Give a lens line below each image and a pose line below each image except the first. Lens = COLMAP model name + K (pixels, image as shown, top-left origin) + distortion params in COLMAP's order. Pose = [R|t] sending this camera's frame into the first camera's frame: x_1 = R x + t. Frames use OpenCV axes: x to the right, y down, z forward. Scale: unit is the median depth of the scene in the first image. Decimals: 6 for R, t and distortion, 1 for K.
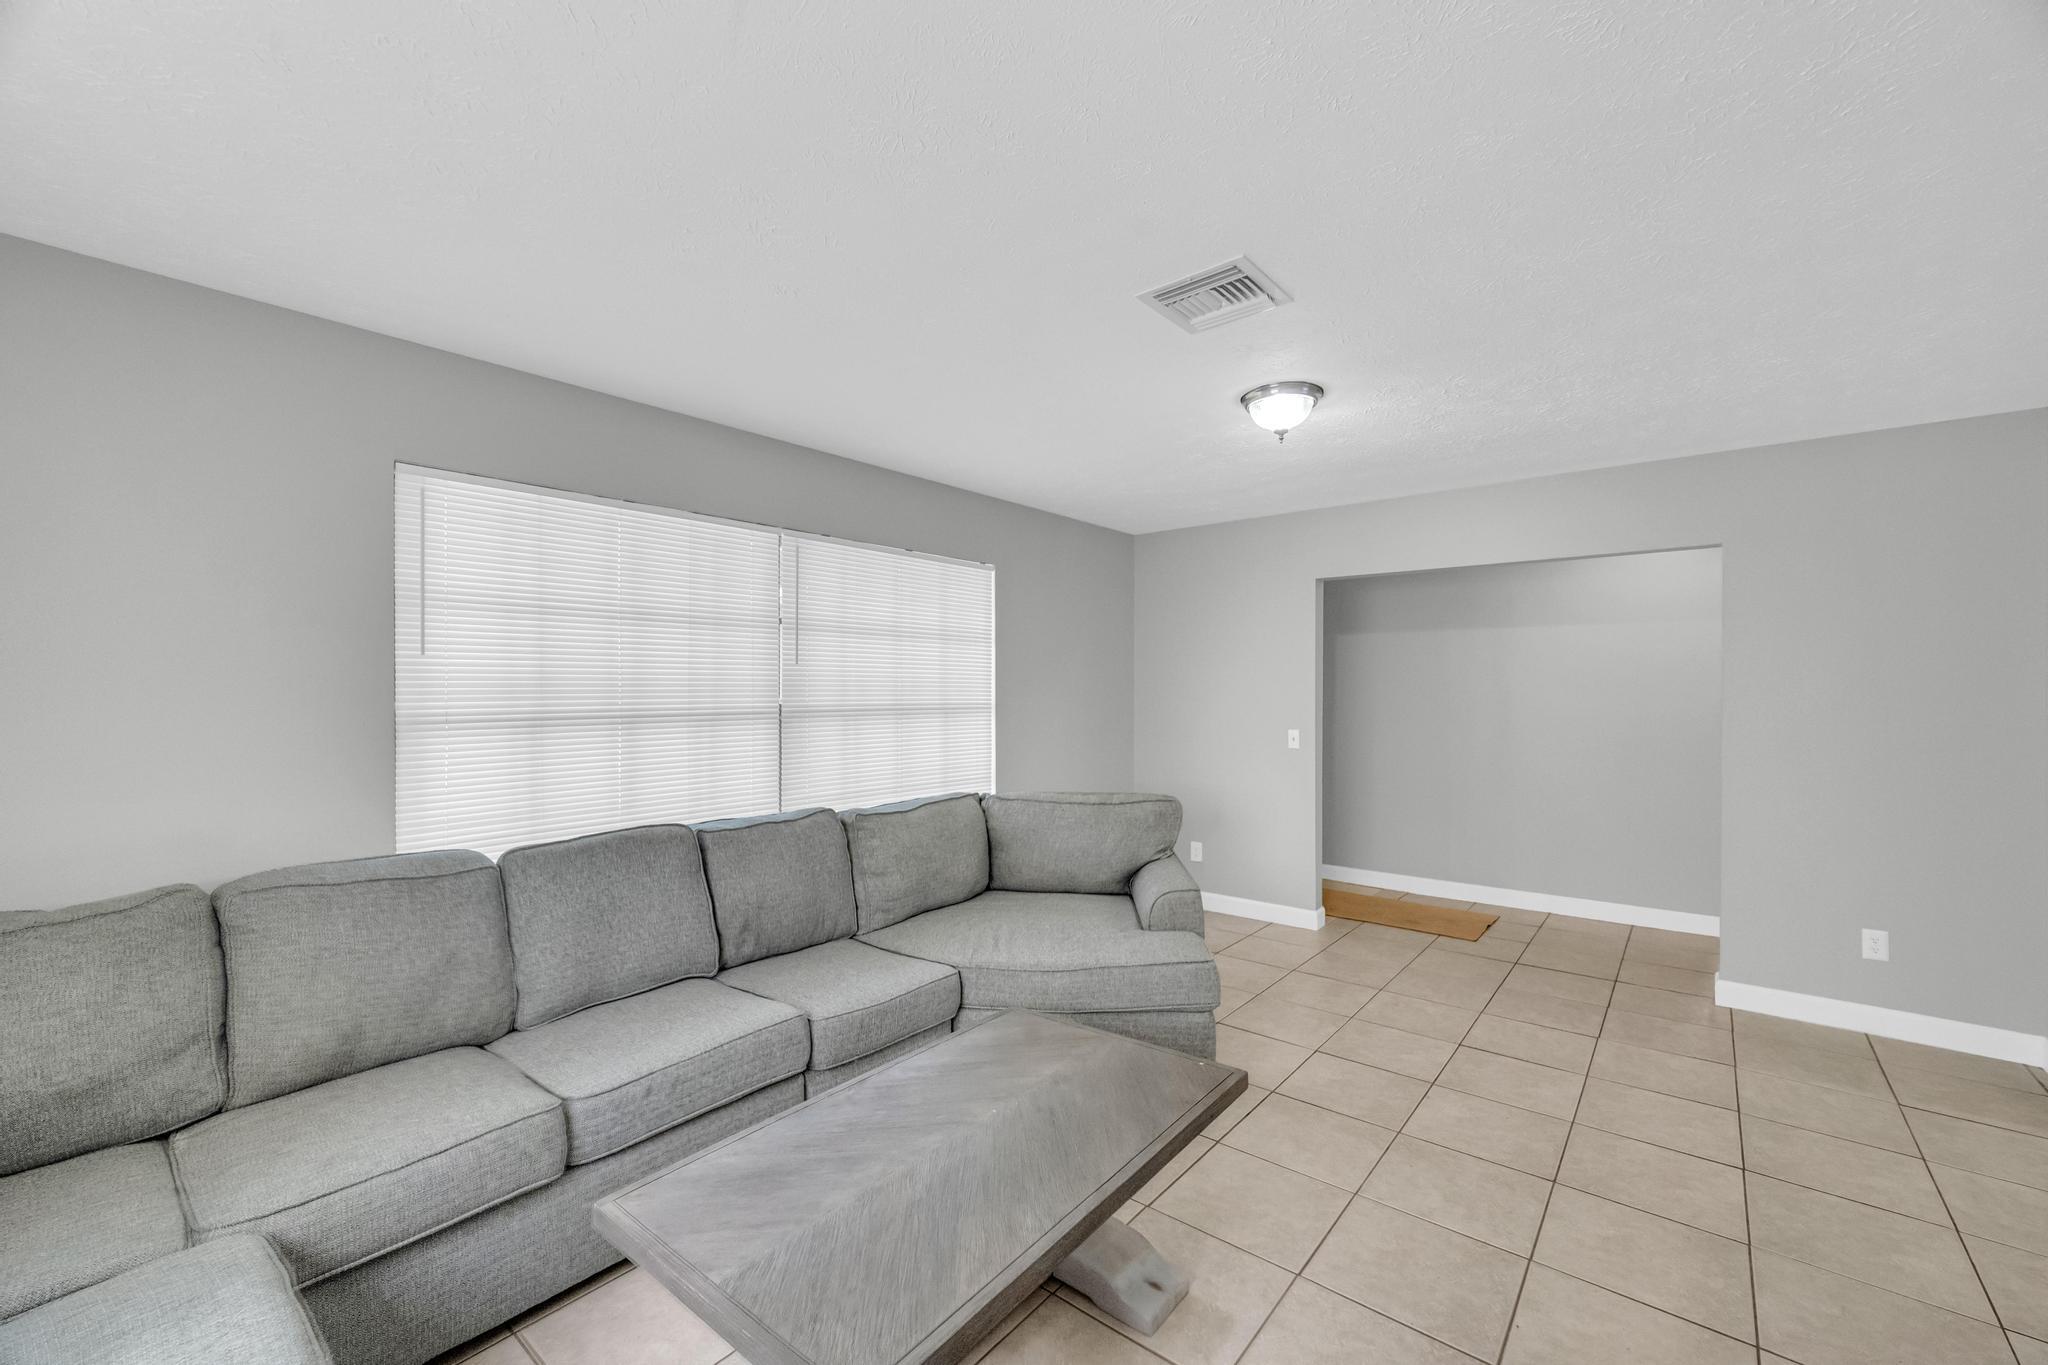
lens RADIAL K [[827.3, 0, 1024.0], [0, 827.3, 682.5], [0, 0, 1]] dist [-0.001449, 0.000103]
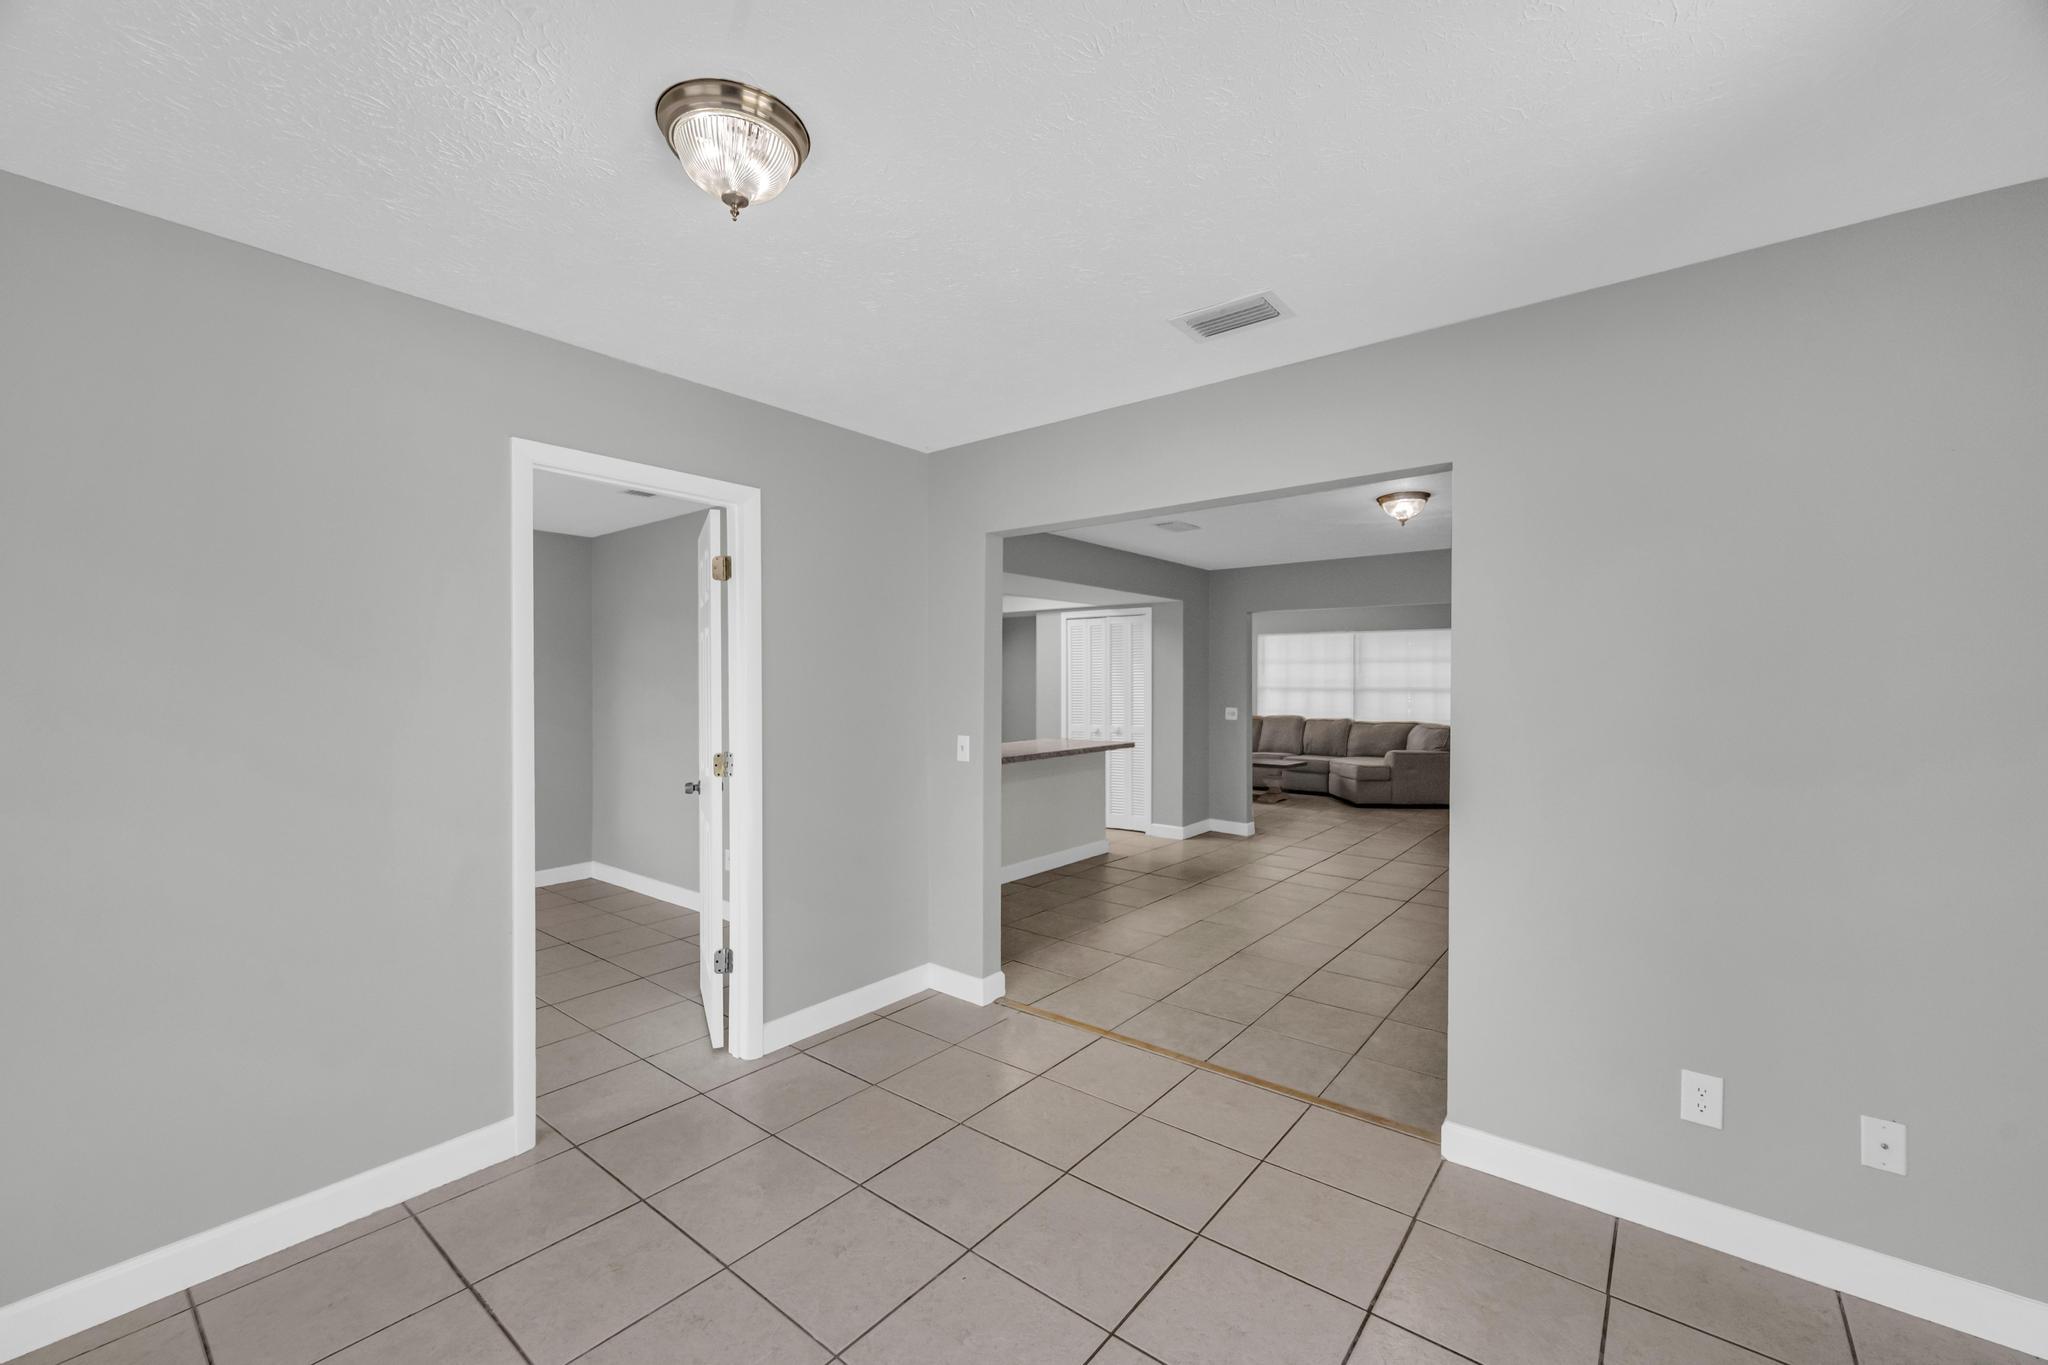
lens RADIAL K [[827.3, 0, 1024.0], [0, 827.3, 682.5], [0, 0, 1]] dist [-0.001449, 0.000103]
pose [[0.007645, 0.002137, -0.999968, 2.884780], [0.007185, 0.999972, 0.002192, -0.005563], [0.999945, -0.007201, 0.007629, -0.275737]]
